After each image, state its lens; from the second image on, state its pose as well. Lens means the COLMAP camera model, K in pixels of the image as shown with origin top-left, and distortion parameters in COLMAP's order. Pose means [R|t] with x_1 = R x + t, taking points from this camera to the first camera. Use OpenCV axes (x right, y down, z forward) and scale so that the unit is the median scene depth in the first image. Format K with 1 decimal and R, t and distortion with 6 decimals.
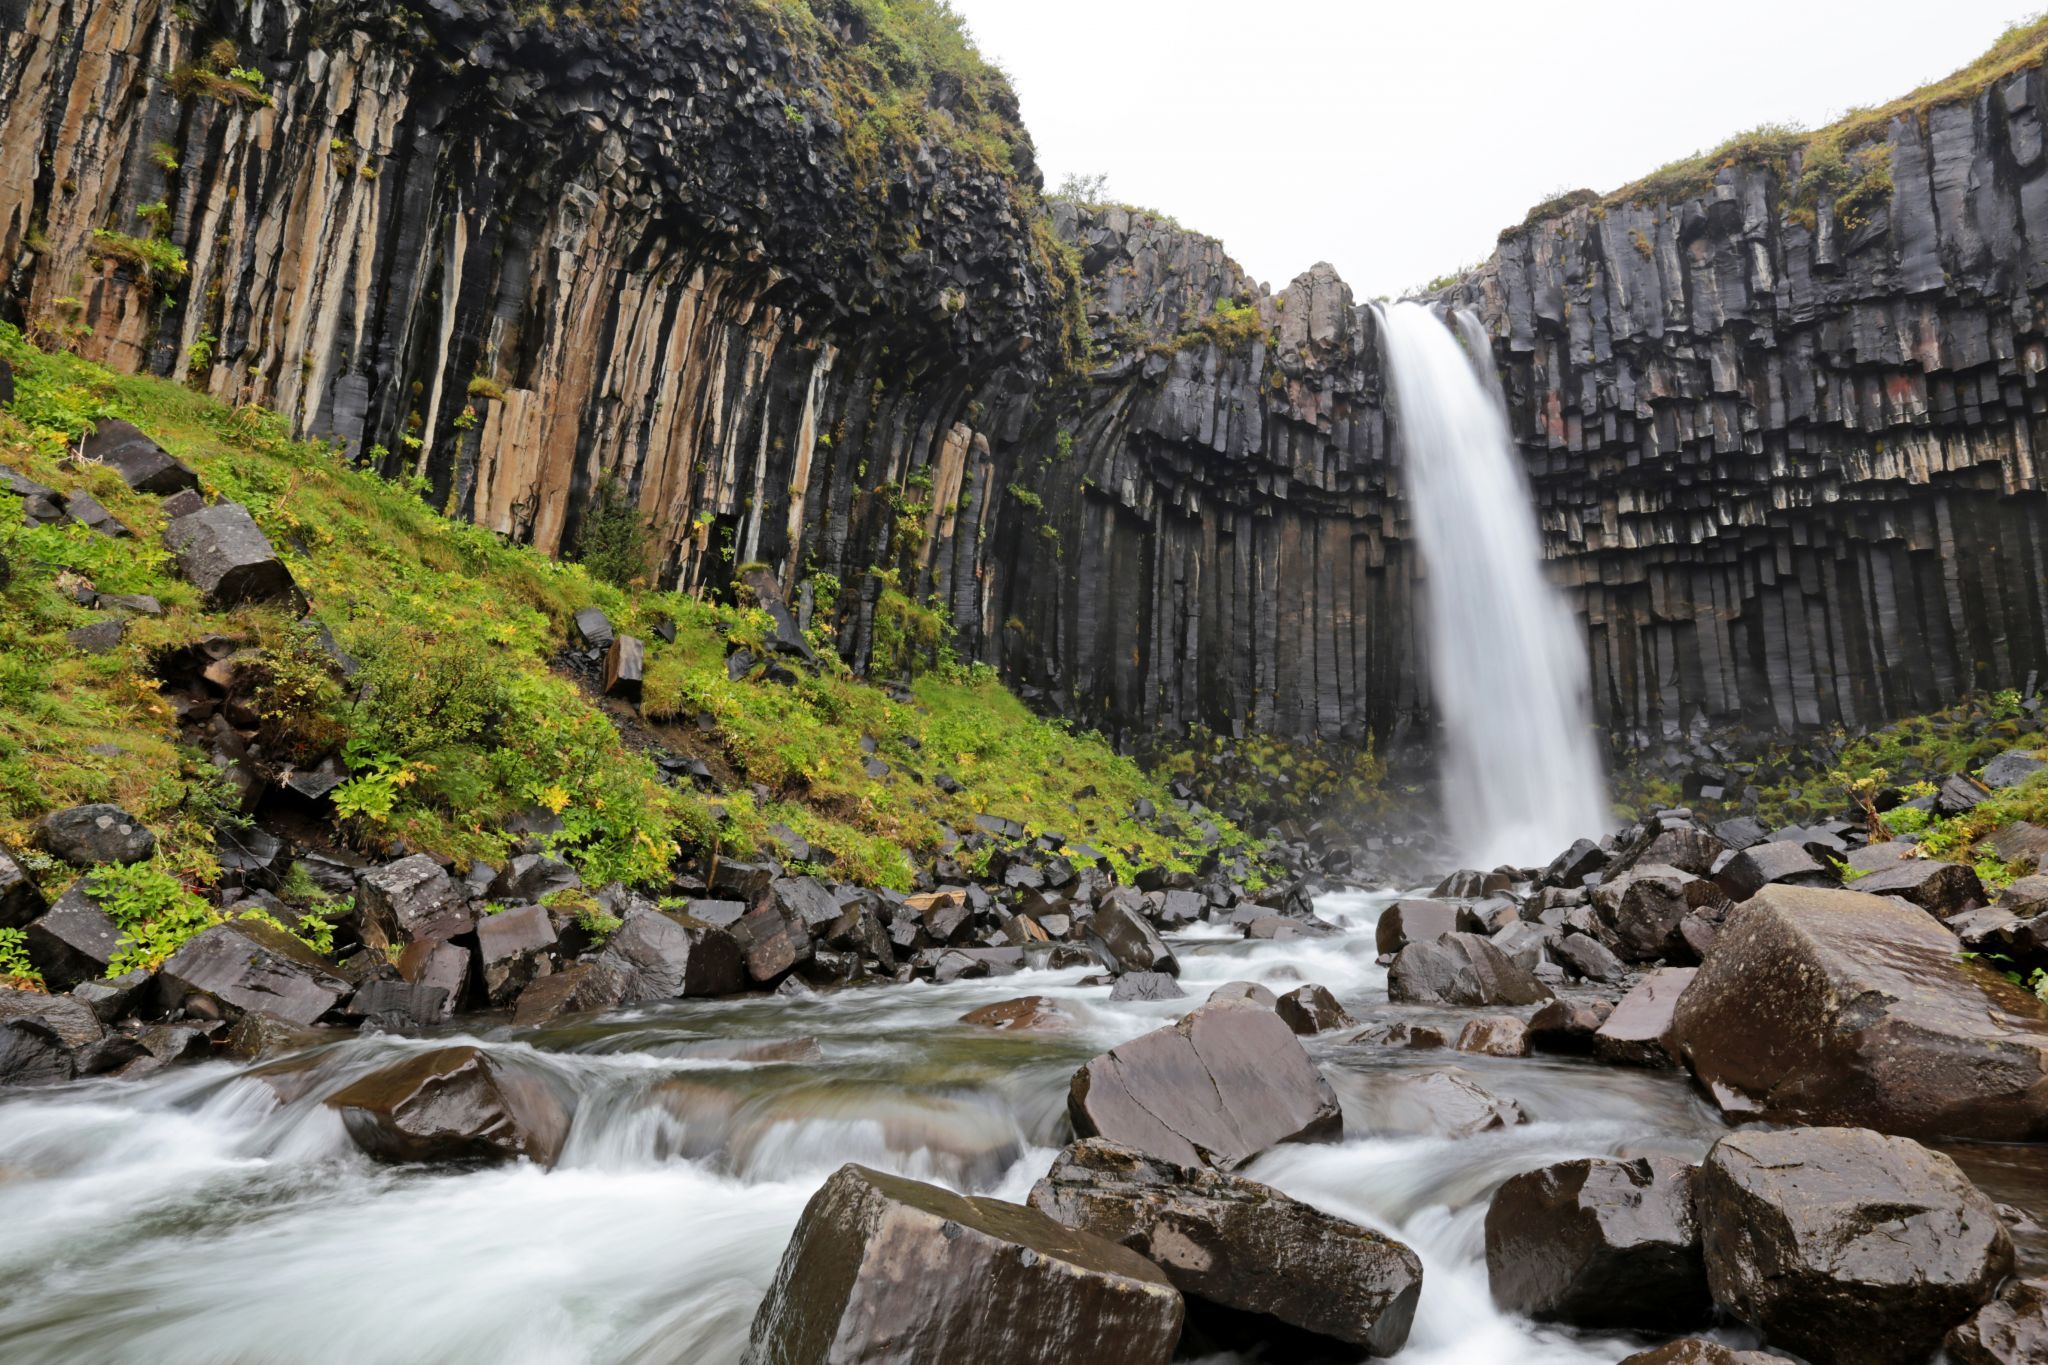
lens RADIAL K [[1295.5, 0, 1042.0], [0, 1295.5, 681.5], [0, 0, 1]] dist [-0.025171, 0.047729]
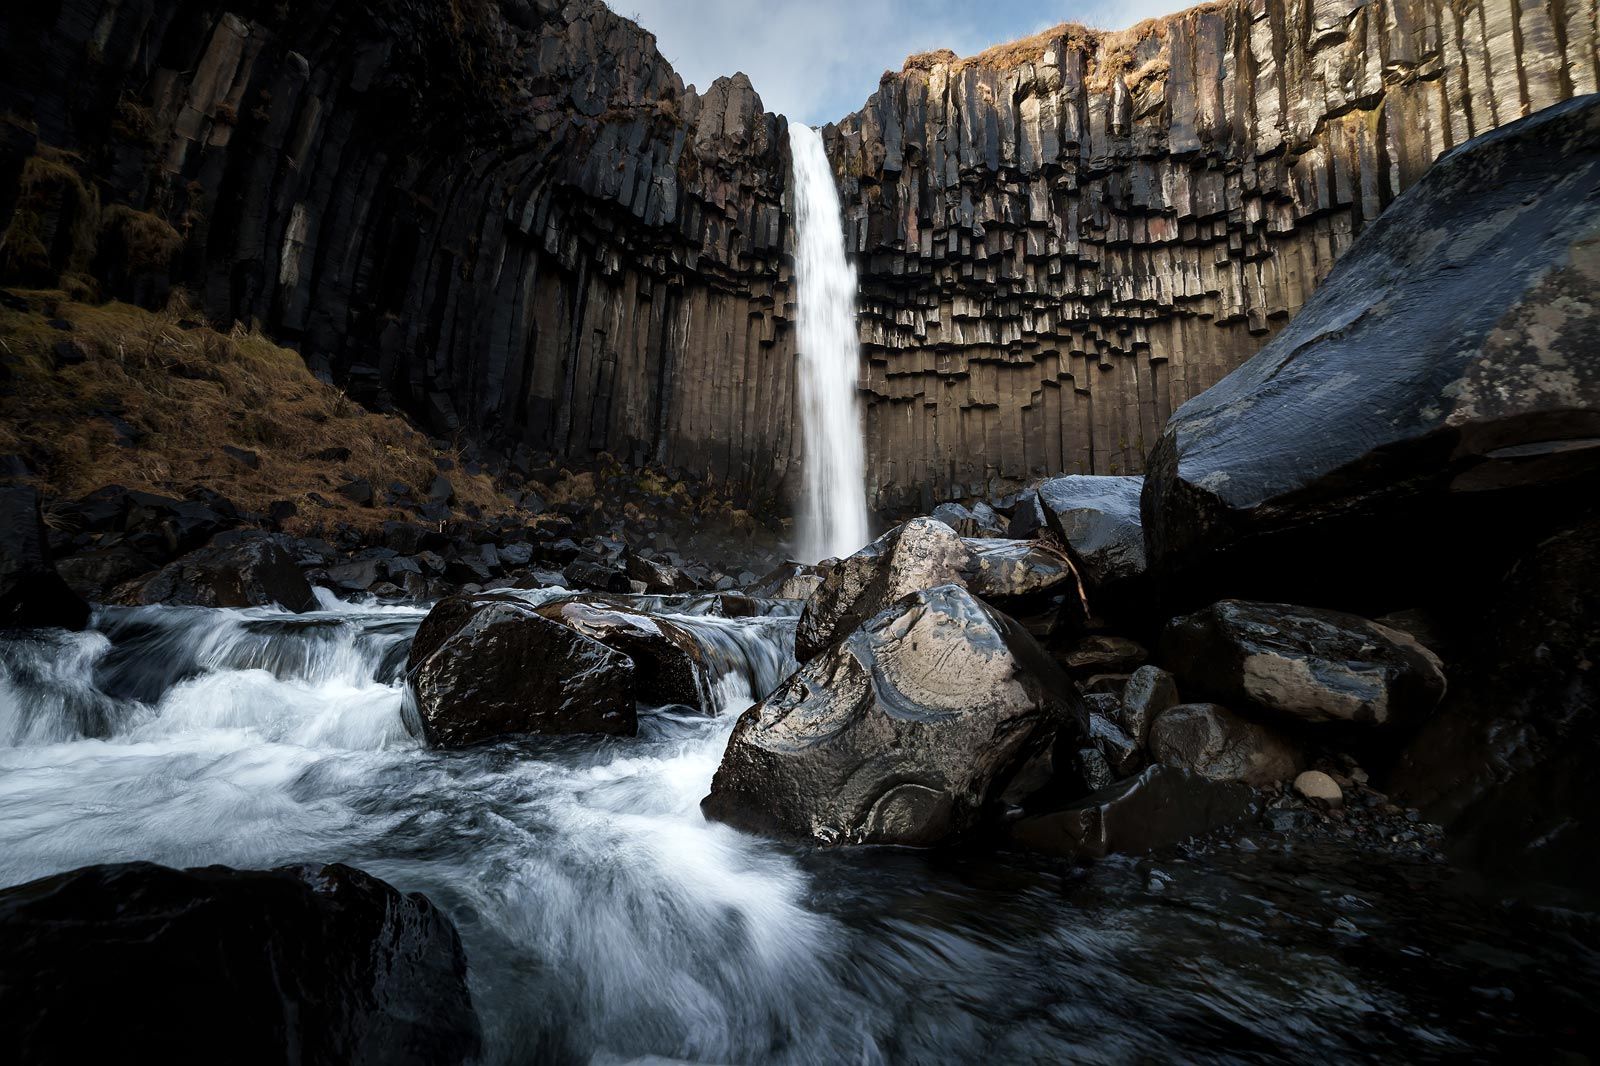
lens RADIAL K [[722.6, 0, 799.1], [0, 722.6, 529.3], [0, 0, 1]] dist [-0.005979, 0.002747]
pose [[0.964969, 0.053221, 0.256908, 0.129686], [-0.067384, 0.996637, 0.046637, 0.060989], [-0.253562, -0.062315, 0.965310, 0.341620]]
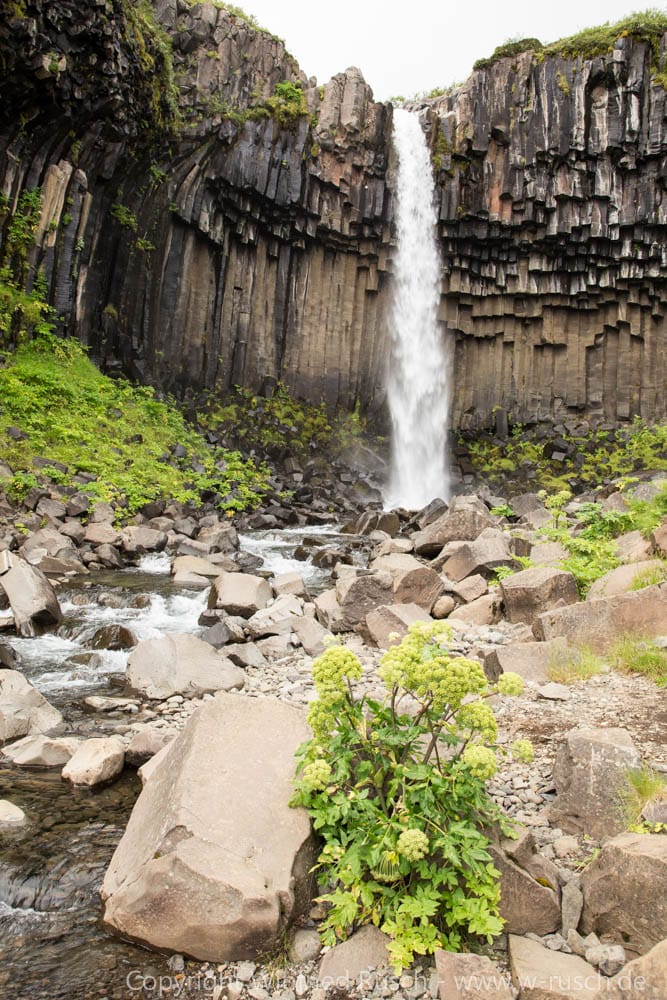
lens RADIAL K [[851.3, 0, 332.6], [0, 851.3, 498.1], [0, 0, 1]] dist [-0.050041, 0.086881]
pose [[0.983029, 0.050349, 0.176407, 0.057931], [-0.081852, 0.980956, 0.176143, -0.023517], [-0.164179, -0.187593, 0.968429, 0.018968]]
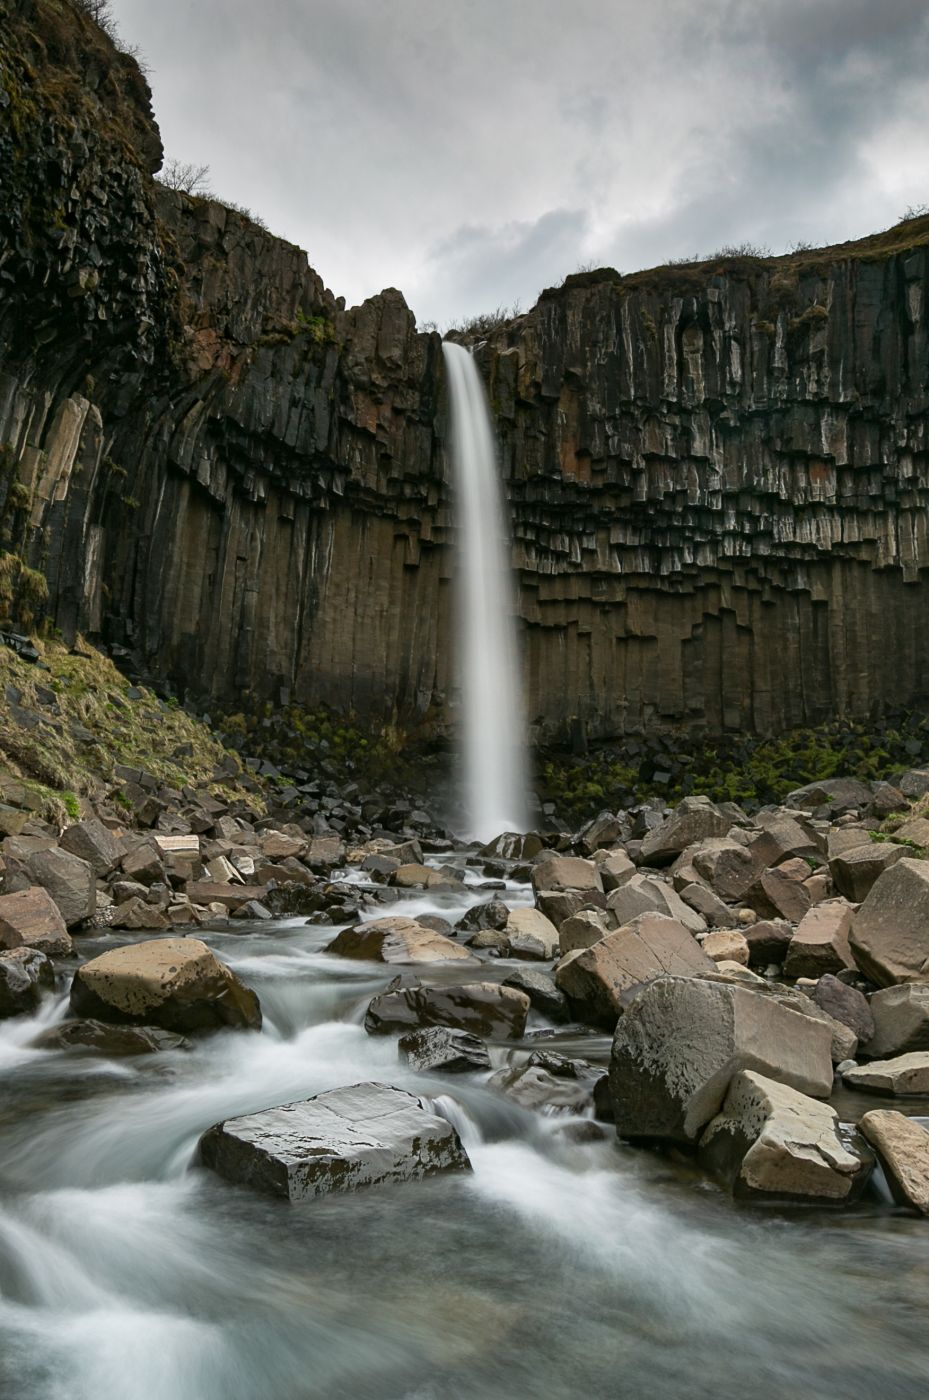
lens RADIAL K [[1233.6, 0, 432.6], [0, 1233.6, 690.5], [0, 0, 1]] dist [-0.000262, 0.035386]
pose [[0.943416, 0.078097, 0.322285, -0.073591], [-0.091035, 0.995528, 0.025245, -0.007075], [-0.318872, -0.053156, 0.946306, -0.048469]]
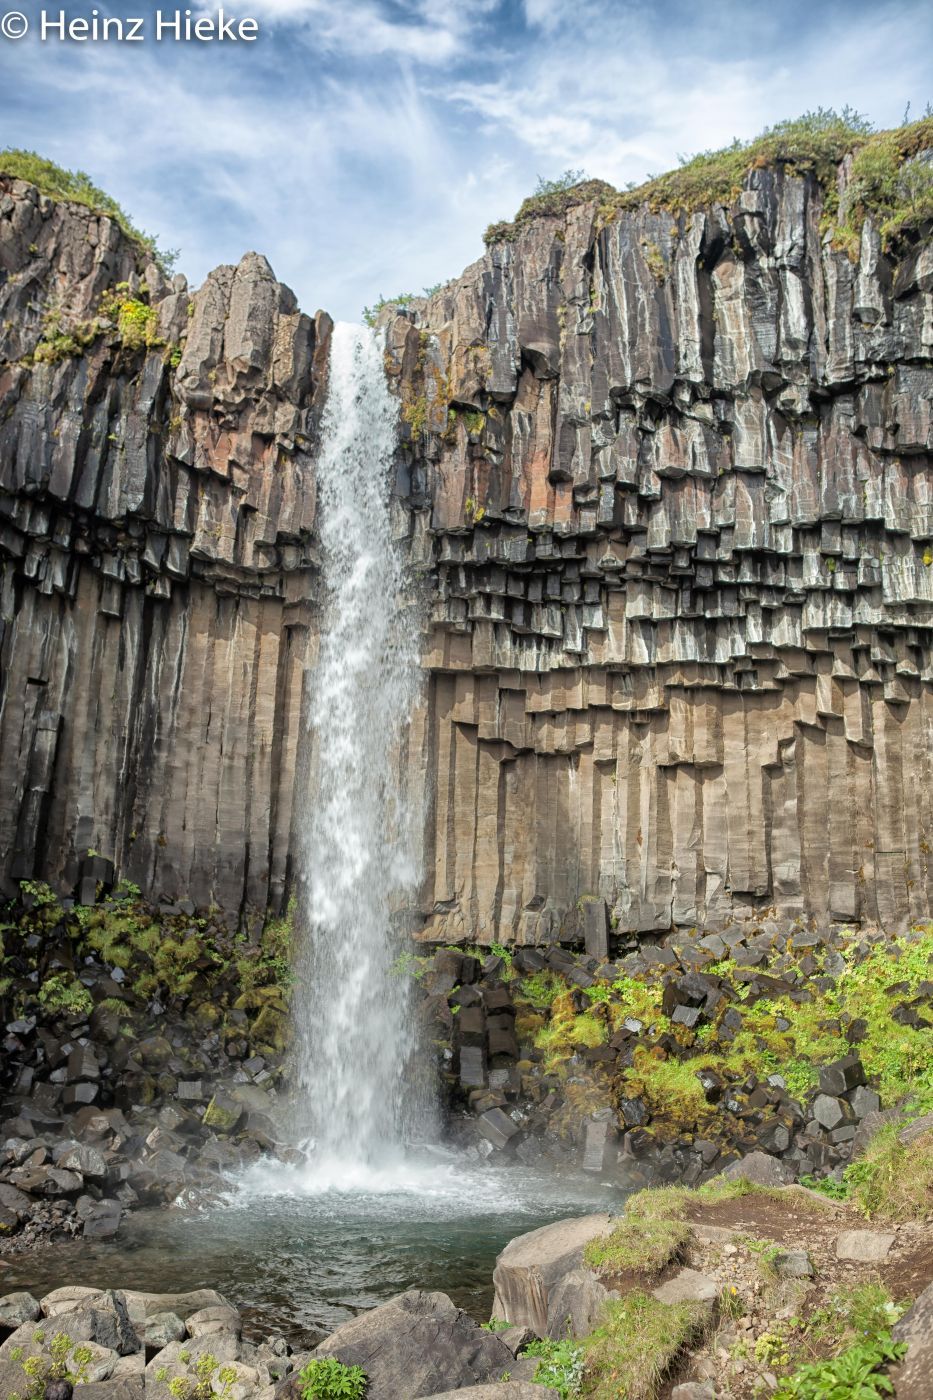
lens RADIAL K [[1479.0, 0, 462.5], [0, 1479.0, 696.6], [0, 0, 1]] dist [-0.034941, 0.000000]
pose [[0.994678, 0.040709, 0.094650, 0.282862], [-0.041606, 0.999106, 0.007518, -0.089390], [-0.094259, -0.011416, 0.995482, 0.164135]]
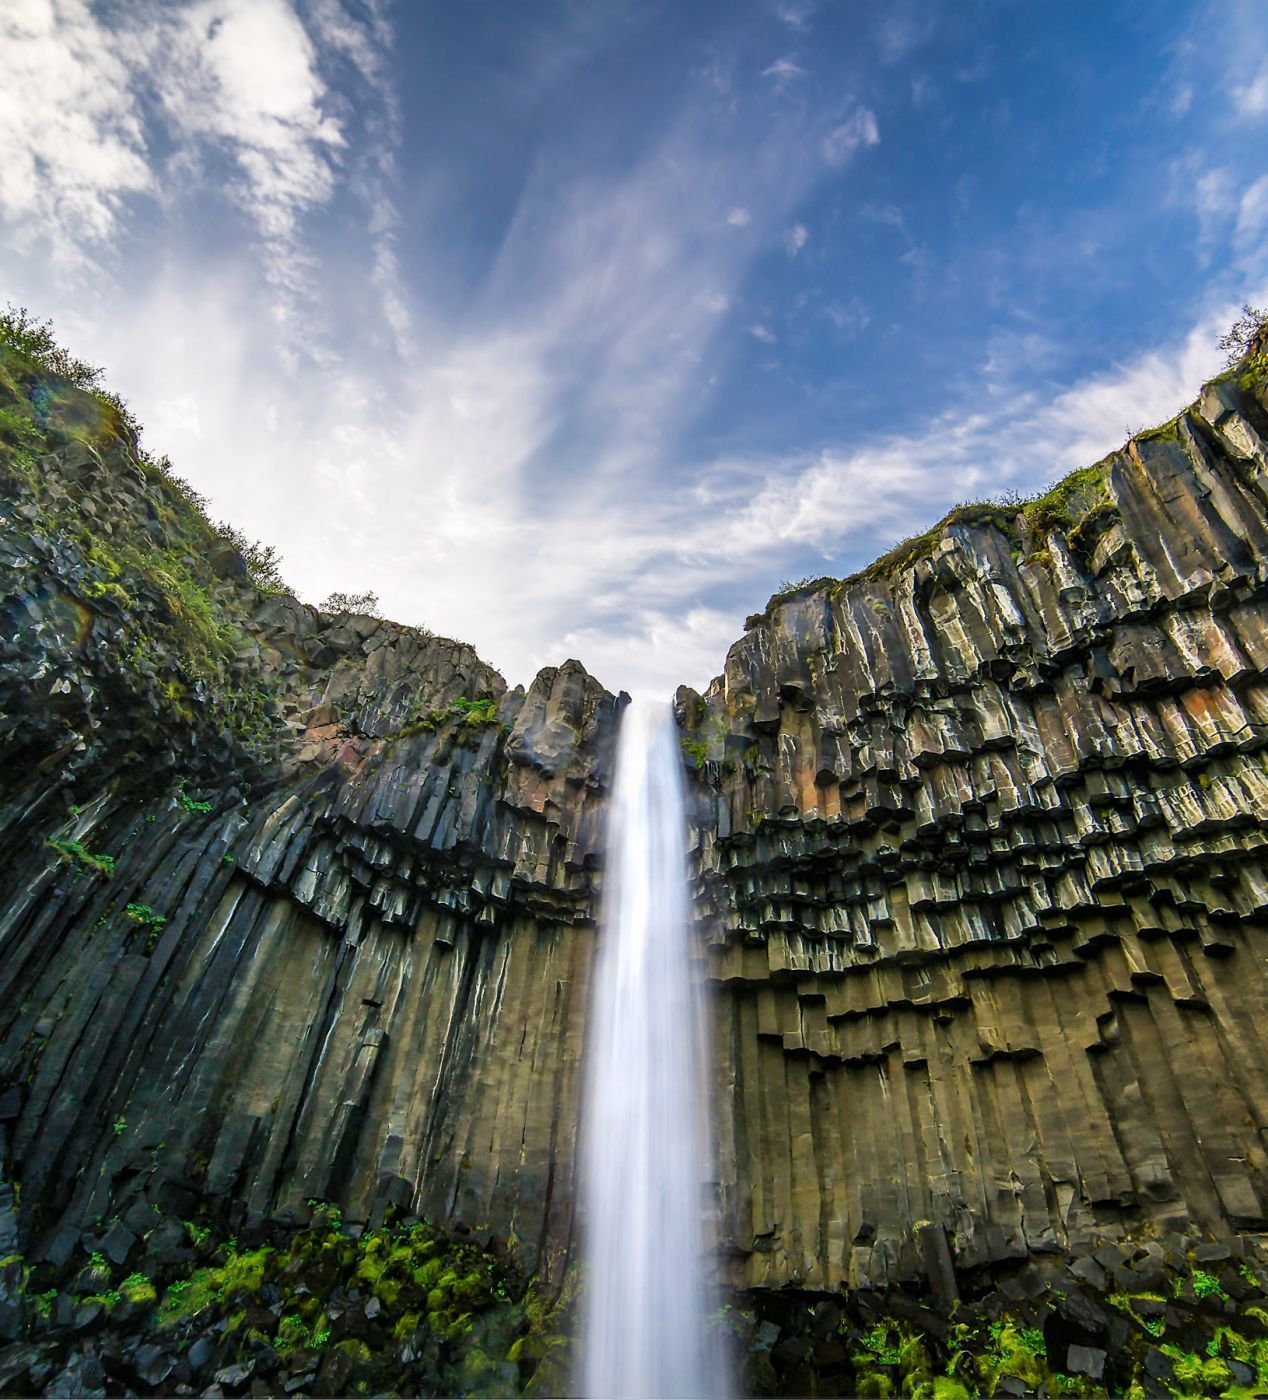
lens RADIAL K [[844.3, 0, 649.7], [0, 844.3, 697.0], [0, 0, 1]] dist [-0.050362, 0.024527]
pose [[0.996451, -0.029113, -0.078975, 0.344902], [-0.016082, 0.855138, -0.518152, 0.027810], [0.082620, 0.517583, 0.851635, 0.507860]]
